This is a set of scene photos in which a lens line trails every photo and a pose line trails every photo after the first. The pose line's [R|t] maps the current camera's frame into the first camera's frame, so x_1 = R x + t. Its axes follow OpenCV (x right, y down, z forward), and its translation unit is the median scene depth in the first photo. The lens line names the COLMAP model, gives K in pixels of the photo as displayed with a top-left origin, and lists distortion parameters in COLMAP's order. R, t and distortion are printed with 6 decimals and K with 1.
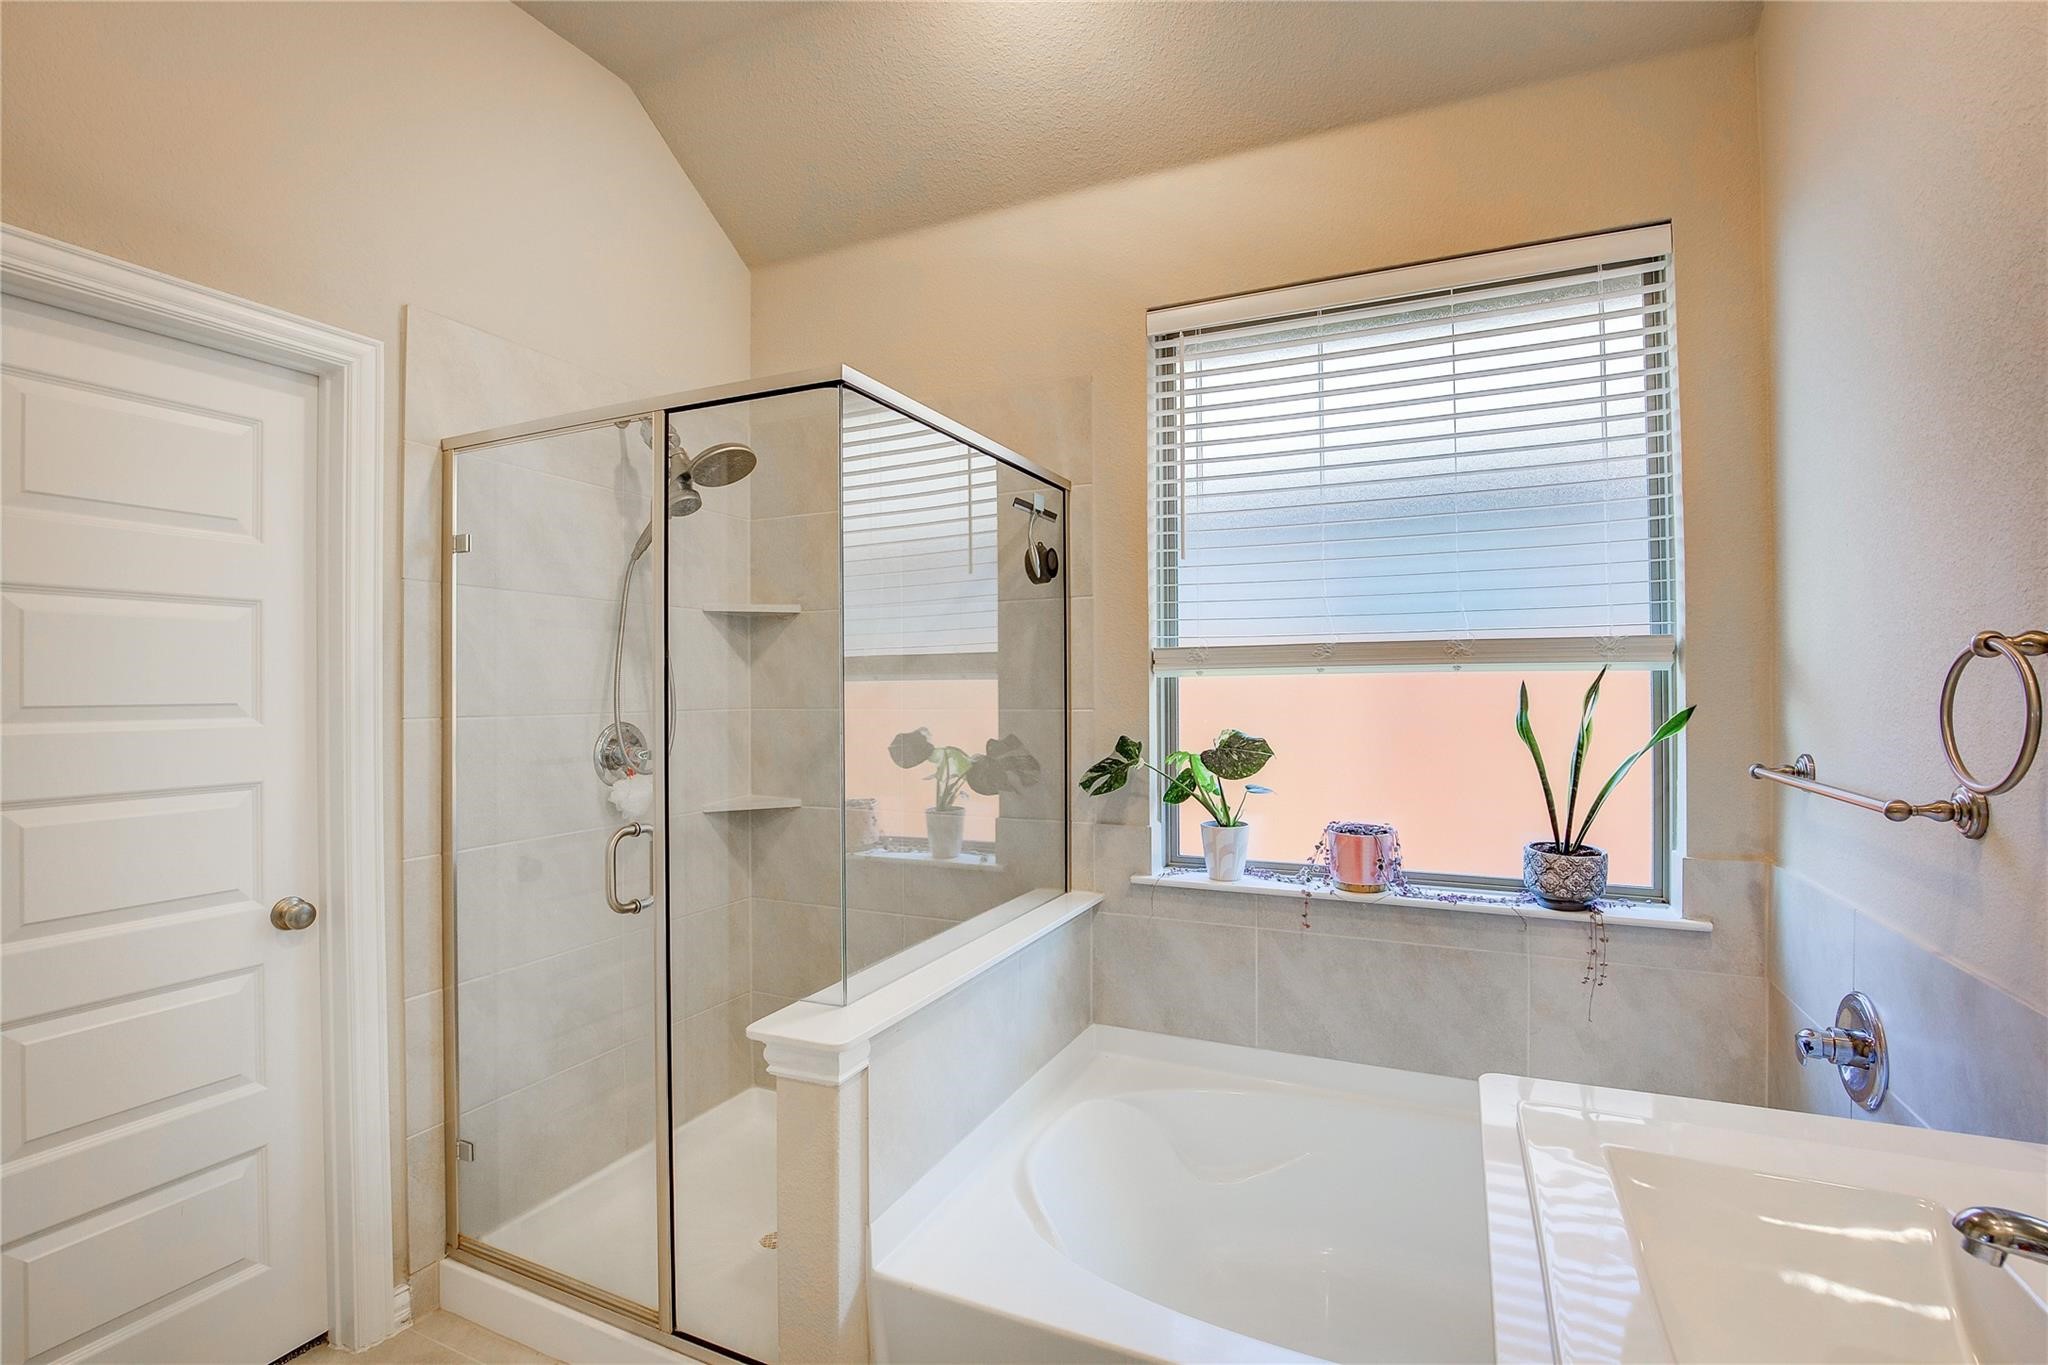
lens RADIAL K [[941.0, 0, 1006.6], [0, 941.0, 680.0], [0, 0, 1]] dist [-0.035677, 0.006072]
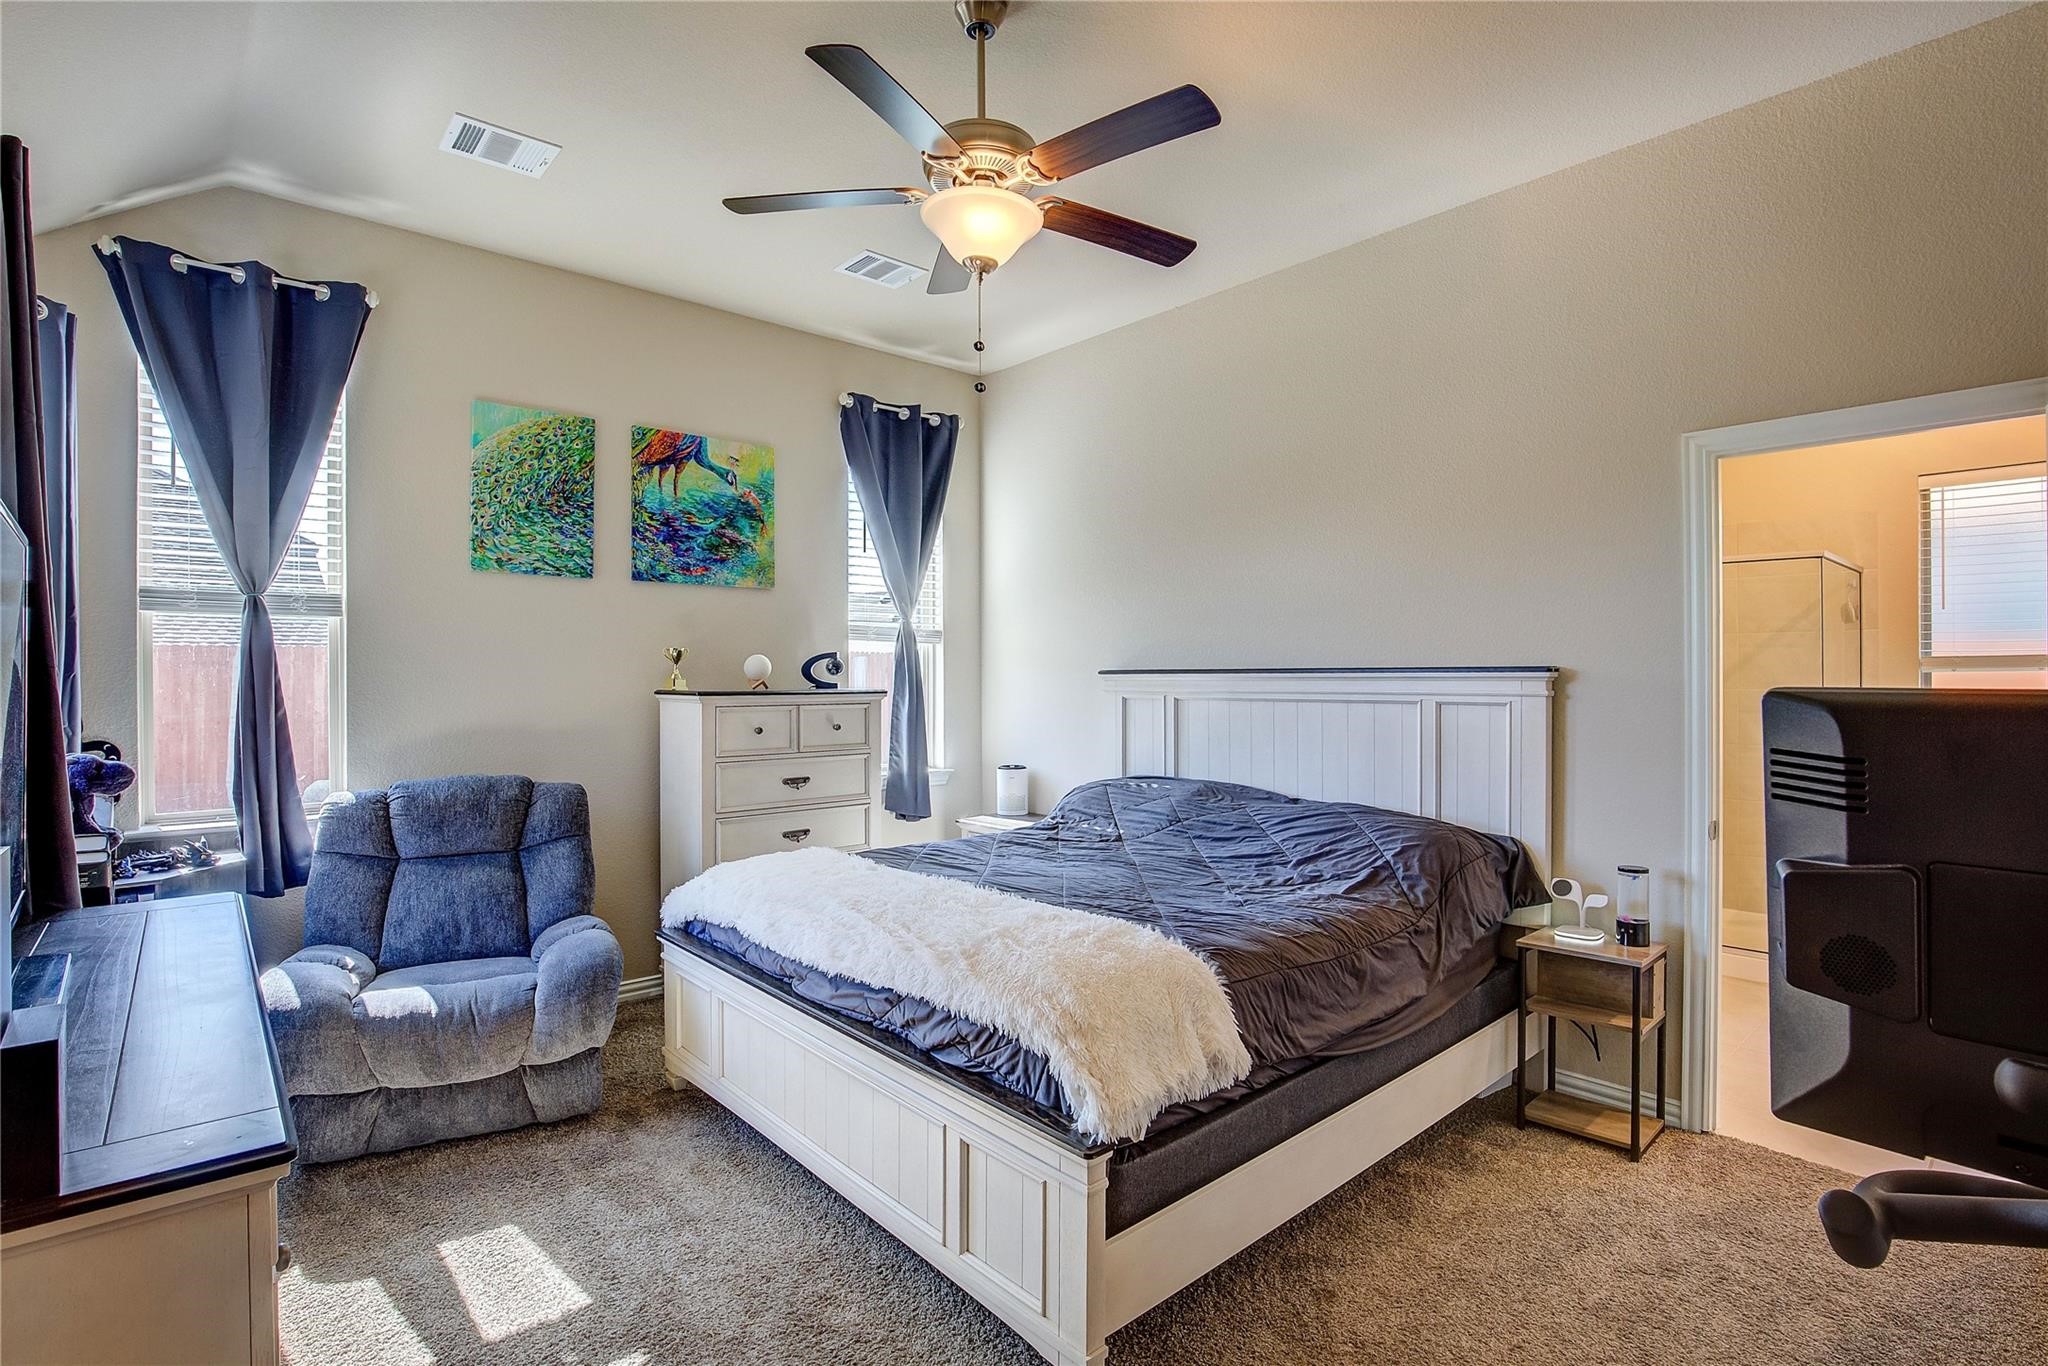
lens RADIAL K [[941.0, 0, 1017.5], [0, 941.0, 687.4], [0, 0, 1]] dist [-0.035677, 0.006072]
pose [[0.922947, 0.003974, -0.384906, -0.959284], [-0.000609, 0.999961, 0.008864, 0.013265], [0.384926, -0.007946, 0.922913, -1.626066]]
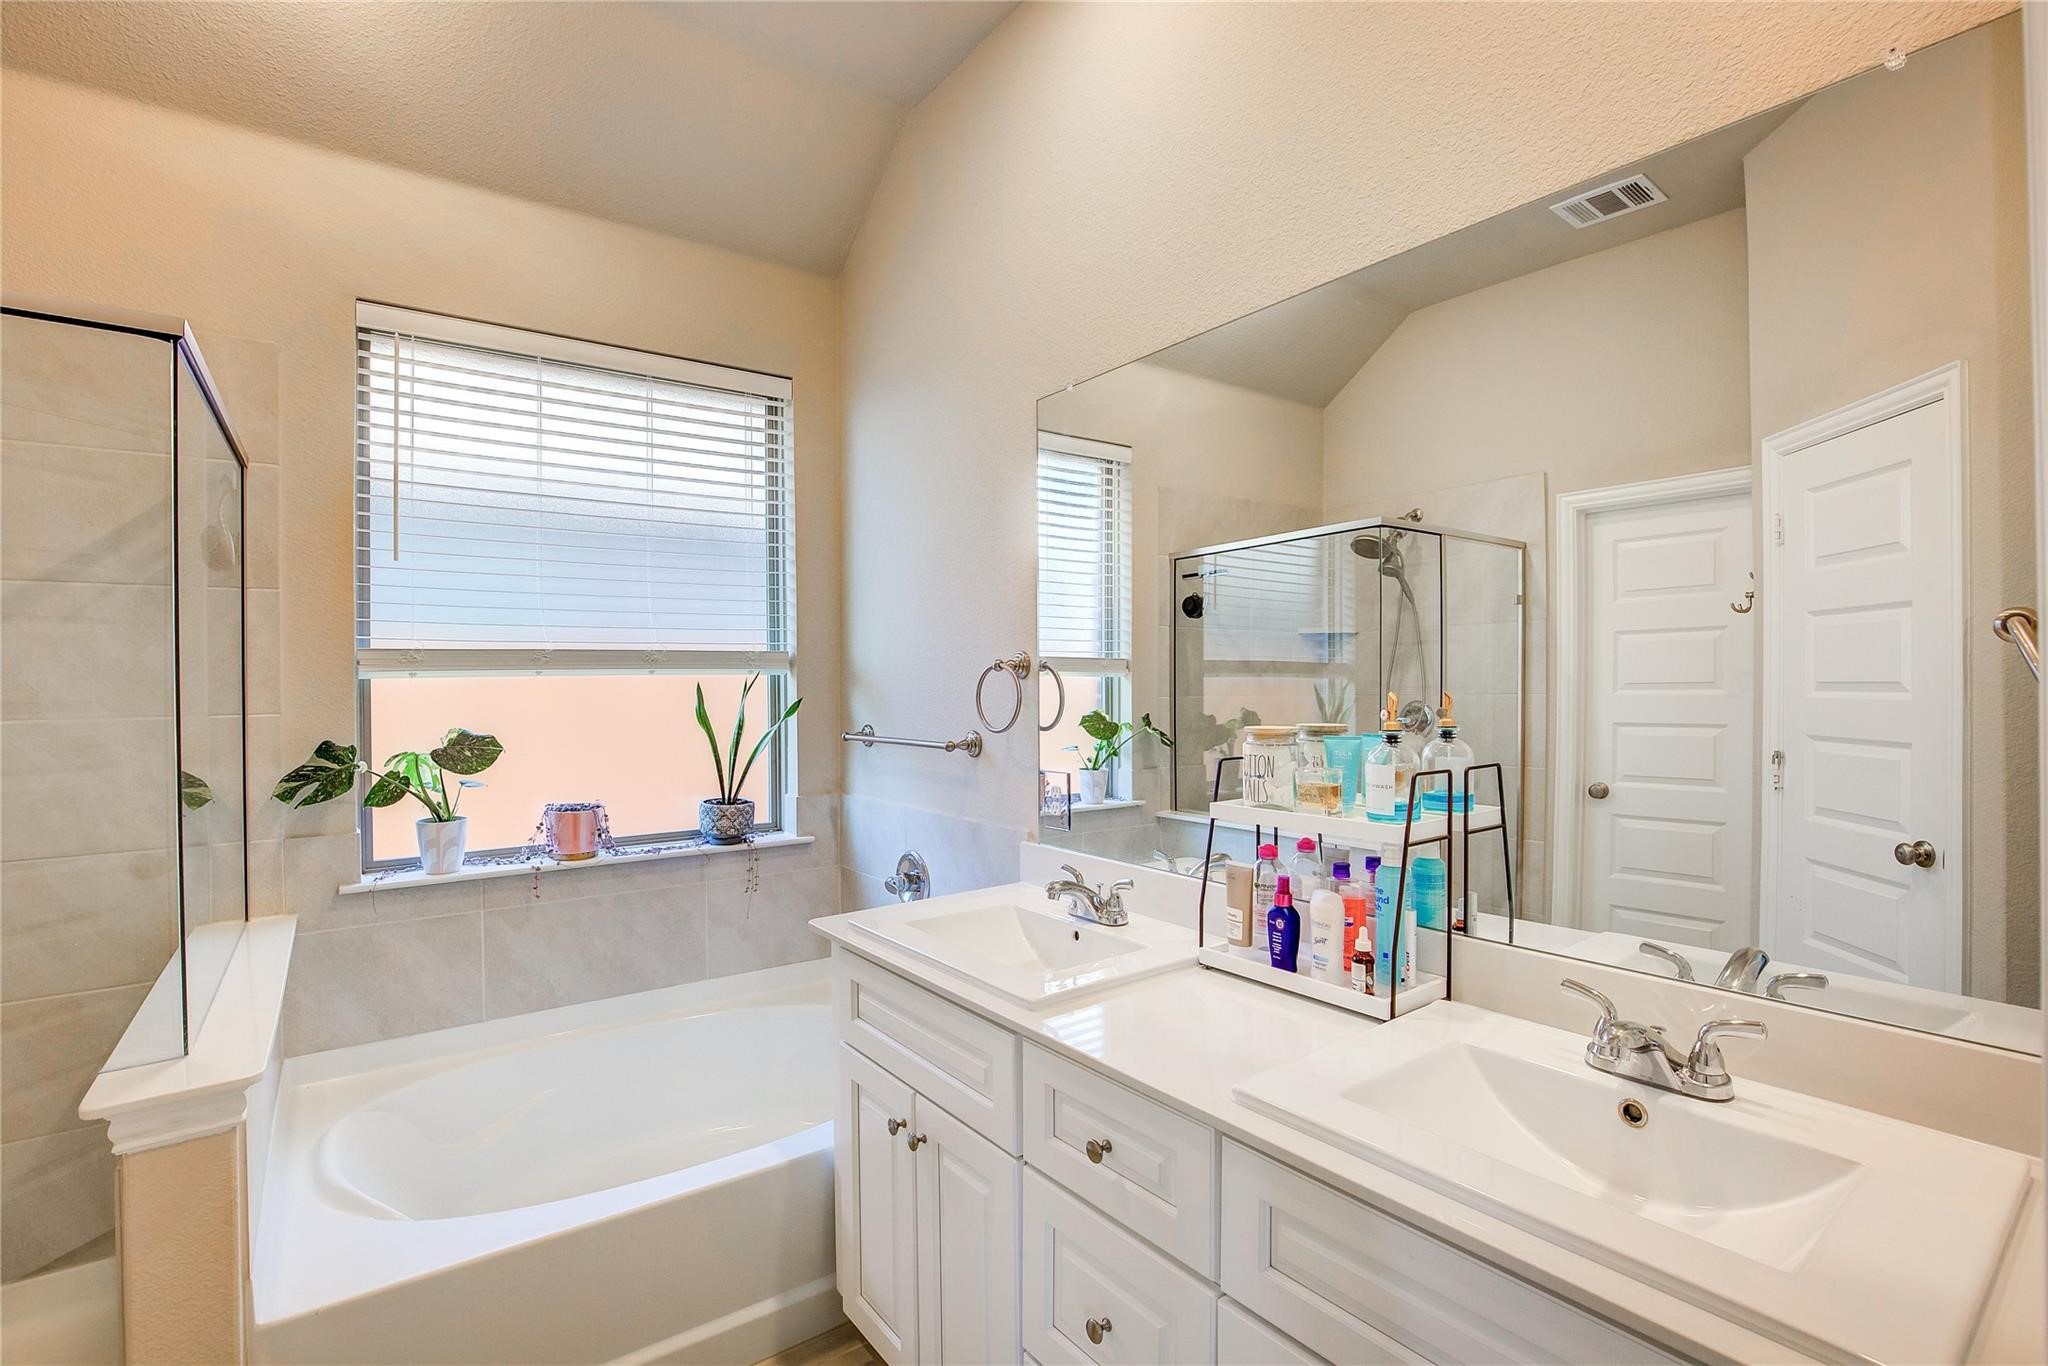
lens RADIAL K [[941.0, 0, 1029.9], [0, 941.0, 679.2], [0, 0, 1]] dist [-0.035677, 0.006072]
pose [[0.469748, 0.002408, 0.882797, -0.433380], [0.000423, 0.999996, -0.002953, 0.000803], [-0.882800, 0.001760, 0.469745, -0.071926]]
